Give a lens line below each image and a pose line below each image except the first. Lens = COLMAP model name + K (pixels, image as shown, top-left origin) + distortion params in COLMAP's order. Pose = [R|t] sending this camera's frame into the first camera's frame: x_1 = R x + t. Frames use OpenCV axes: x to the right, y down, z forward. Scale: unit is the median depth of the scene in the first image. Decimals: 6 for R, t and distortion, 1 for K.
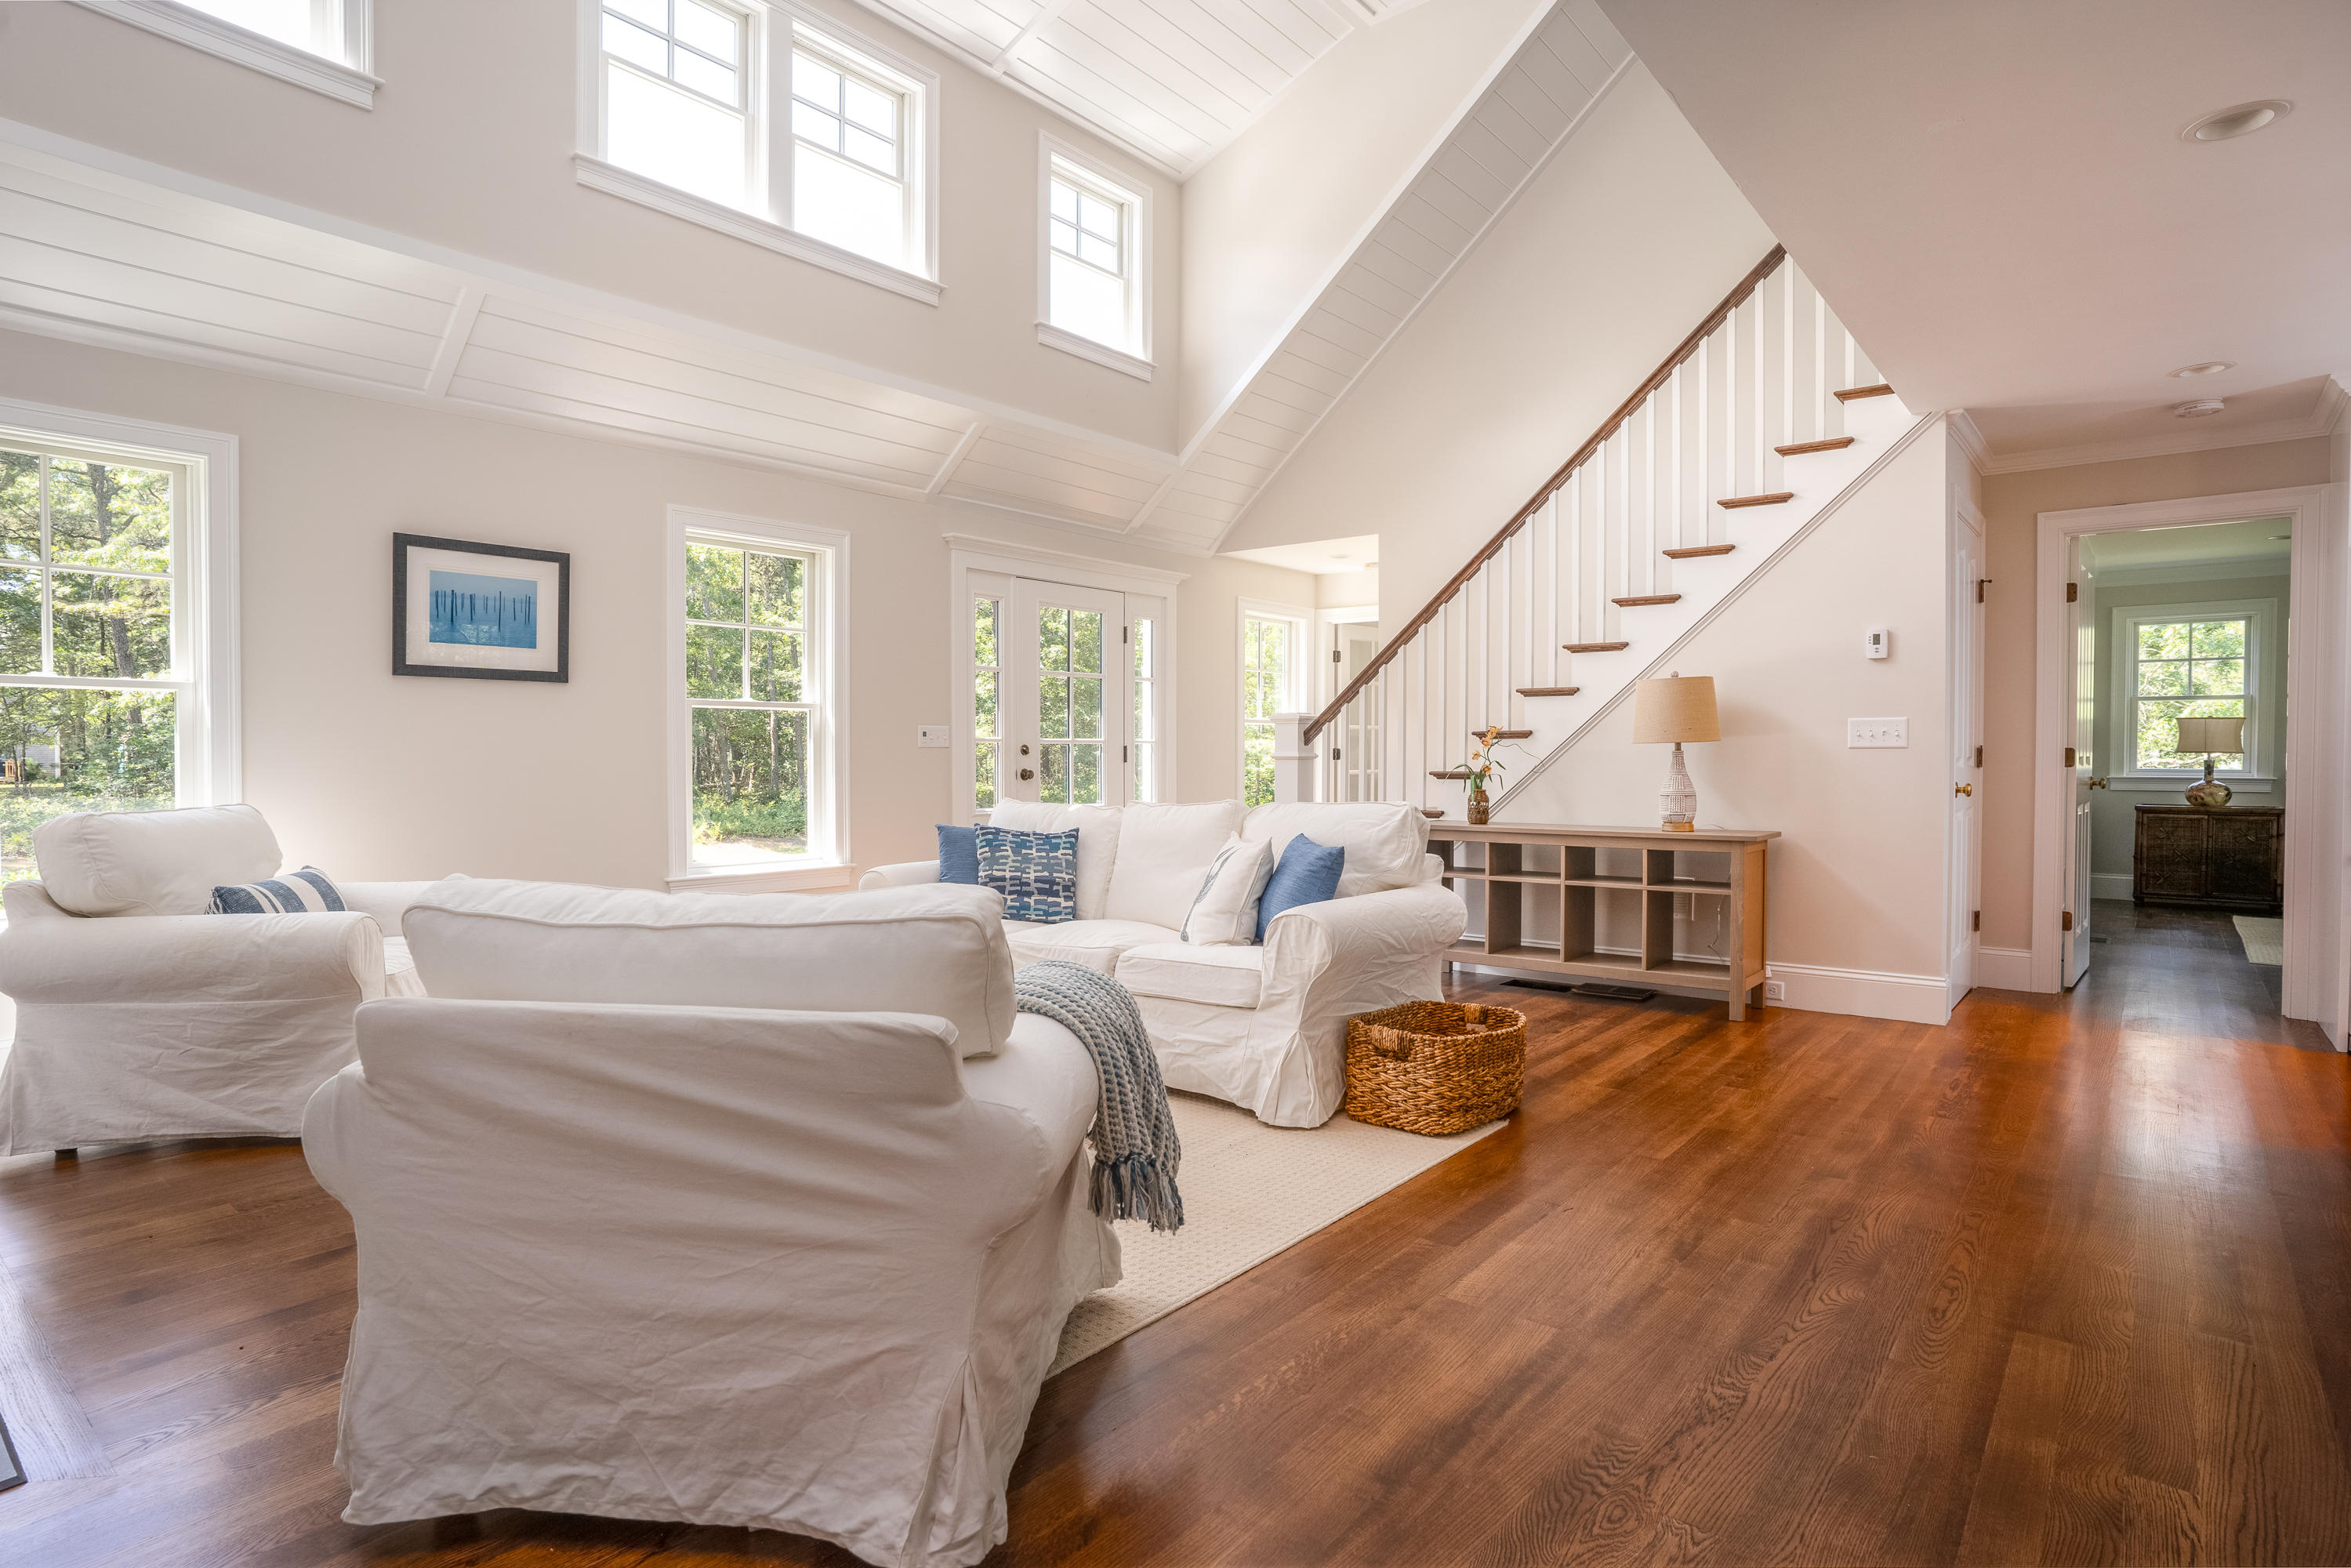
lens RADIAL K [[1233.6, 0, 1169.5], [0, 1233.6, 777.6], [0, 0, 1]] dist [-0.072578, 0.040179]
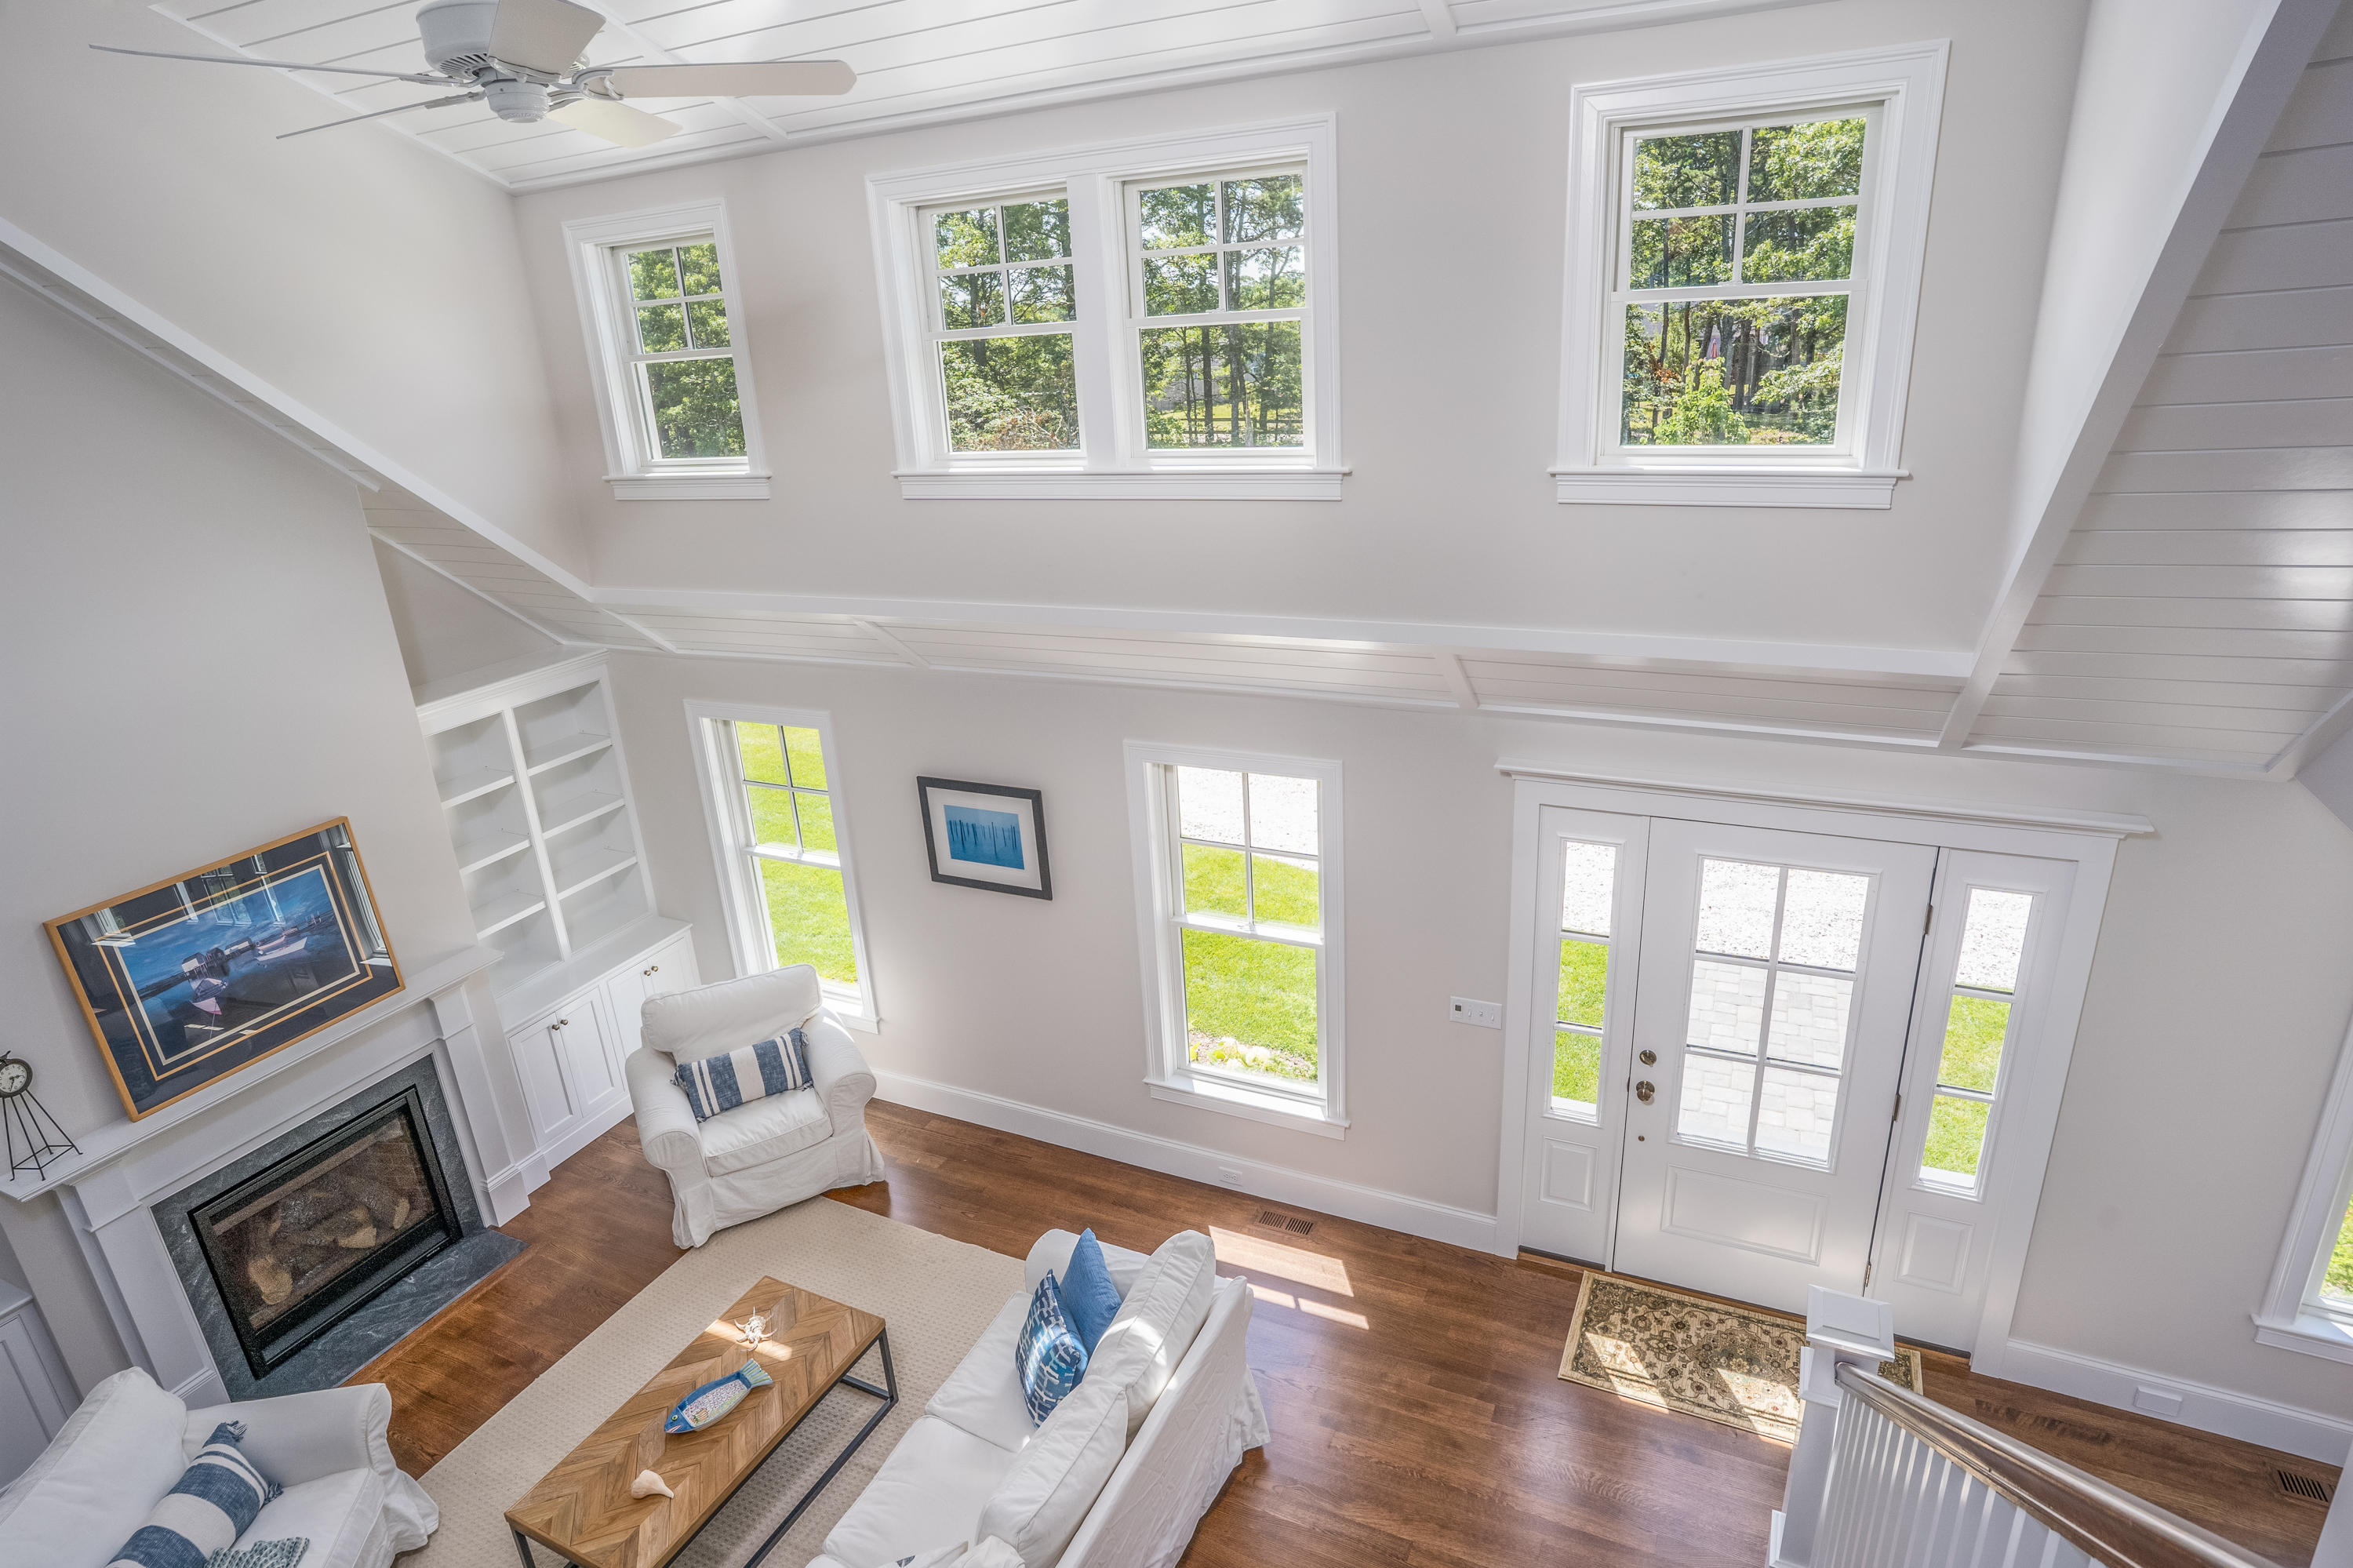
lens RADIAL K [[1234.7, 0, 1170.5], [0, 1234.7, 777.6], [0, 0, 1]] dist [-0.072578, 0.040179]
pose [[0.248677, 0.305391, -0.919182, 0.550003], [0.036966, 0.945310, 0.324073, -0.564790], [0.967881, -0.114568, 0.223787, 0.902250]]
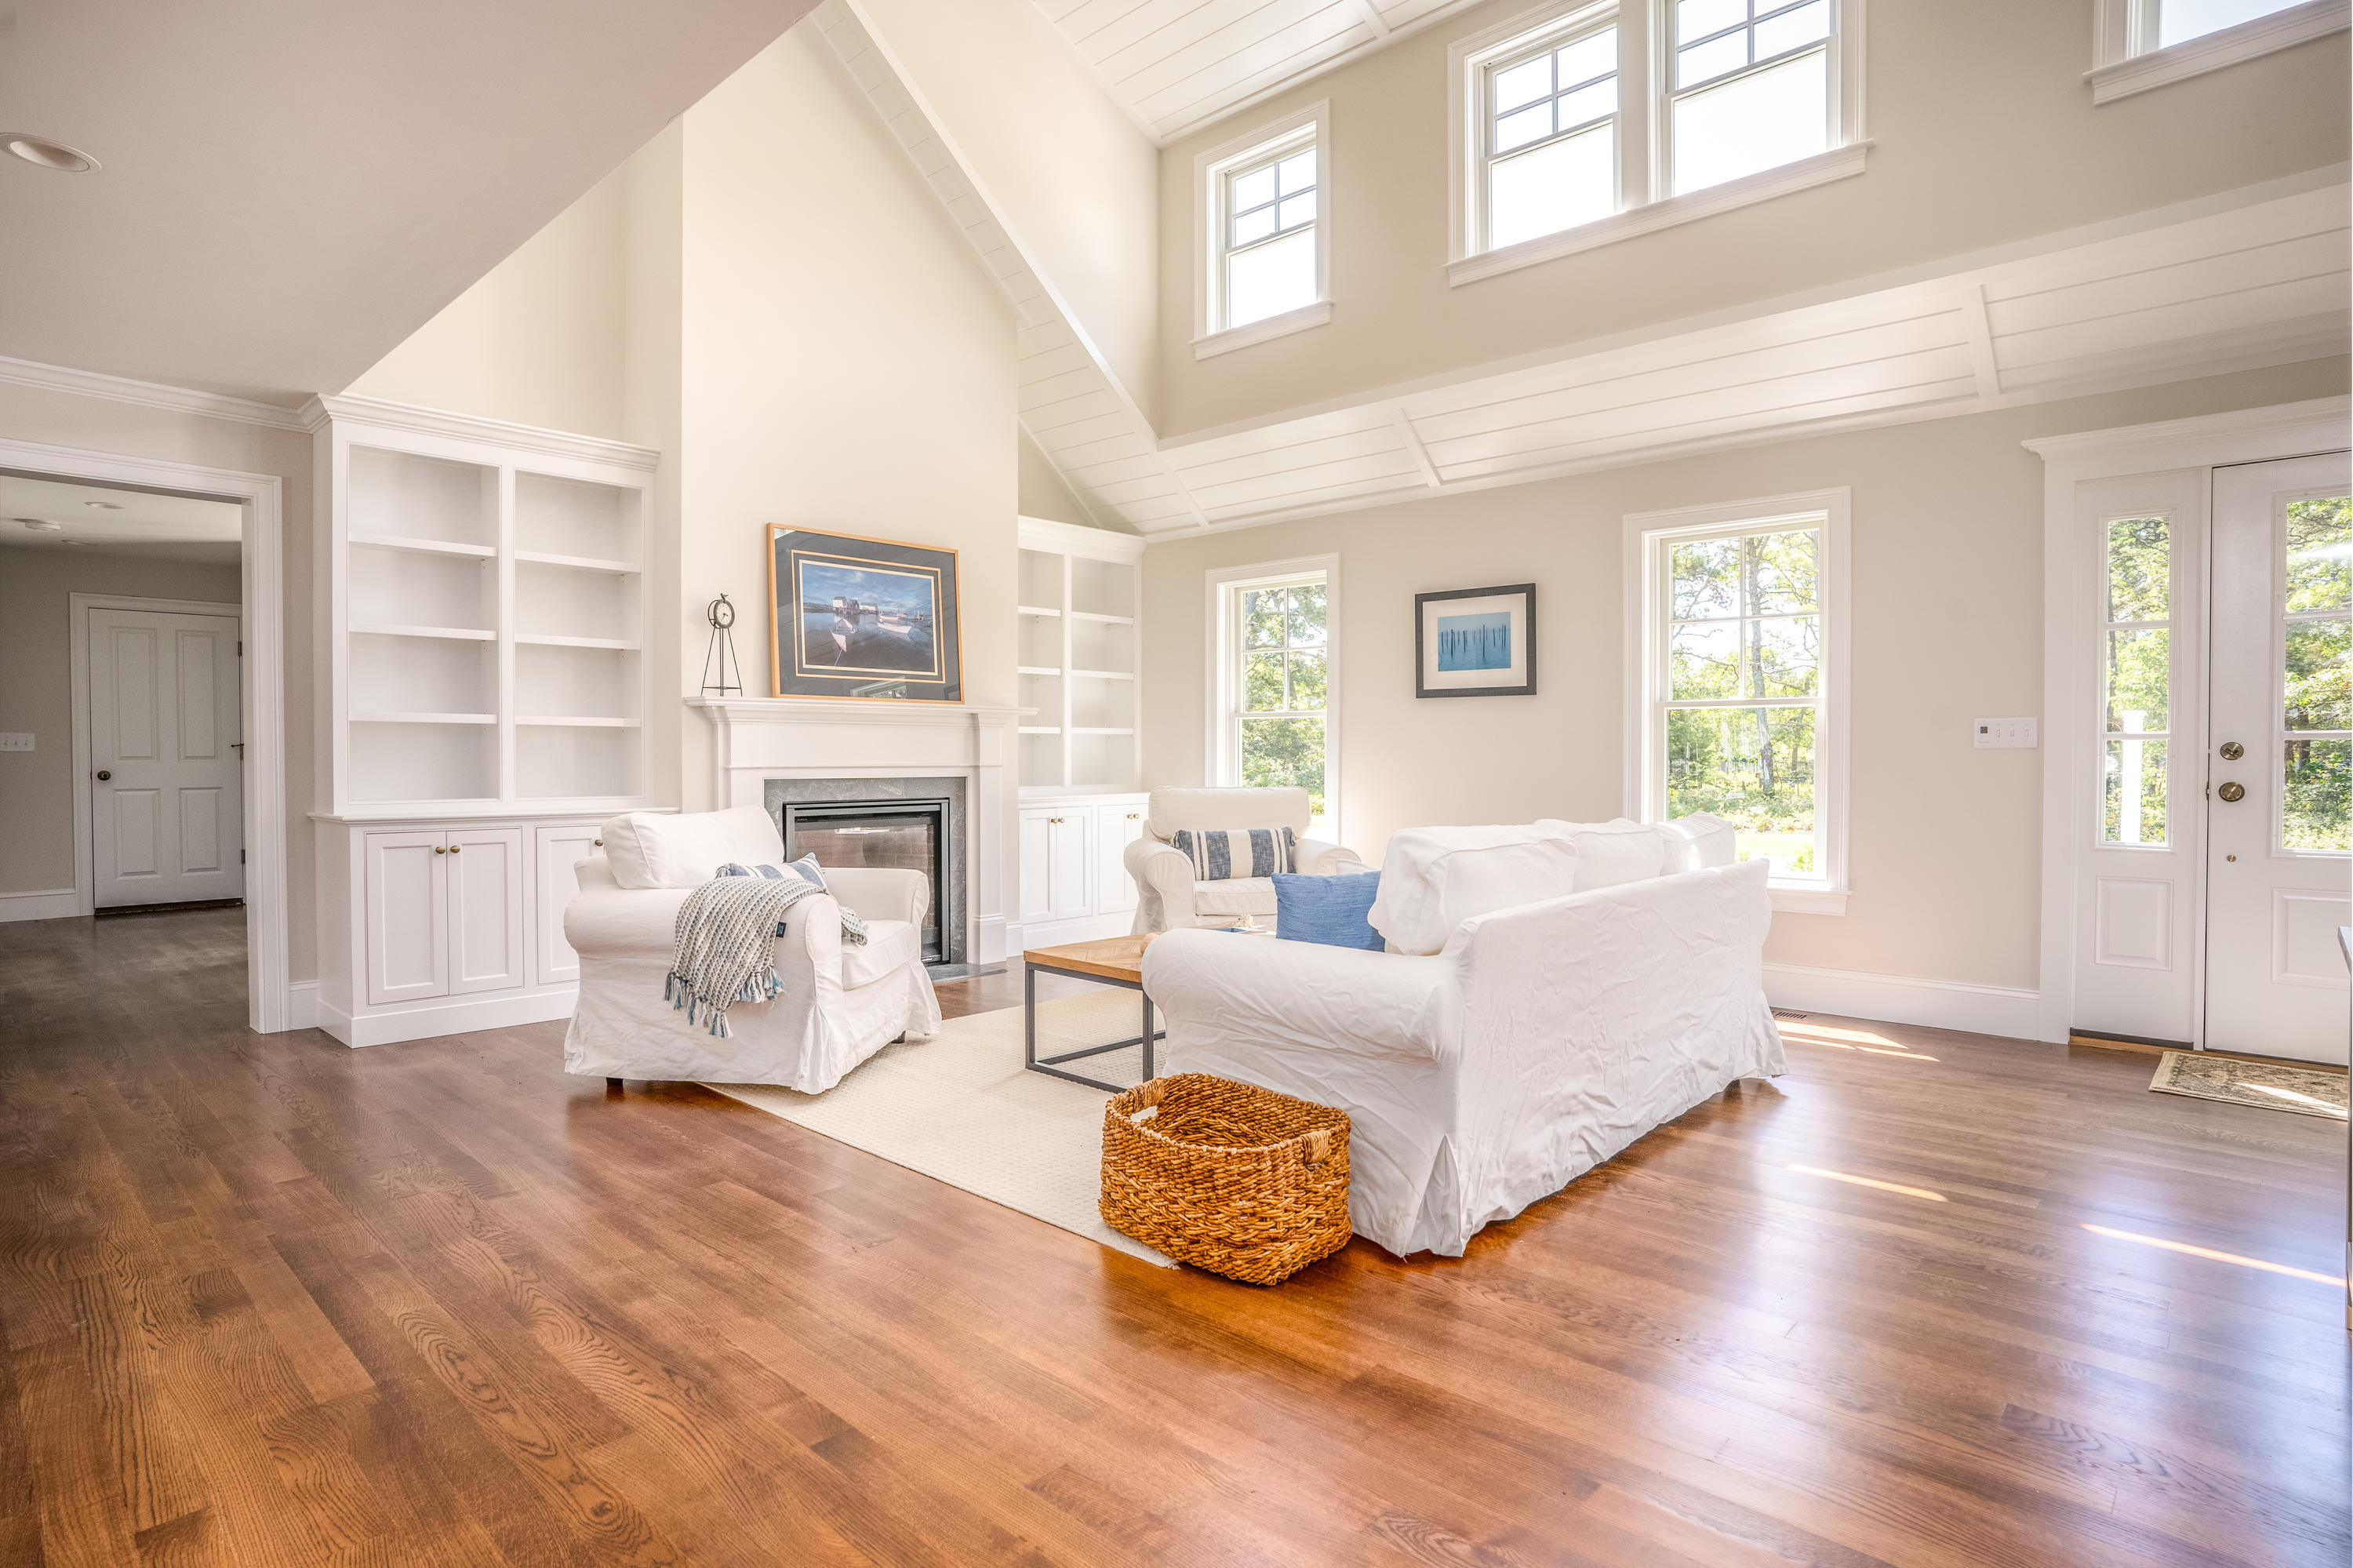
lens RADIAL K [[1234.7, 0, 1170.5], [0, 1234.7, 777.6], [0, 0, 1]] dist [-0.072578, 0.040179]
pose [[-0.063915, 0.016823, -0.997814, 0.722666], [-0.020133, 0.999633, 0.018144, -0.013864], [0.997752, 0.021248, -0.063553, 0.759066]]
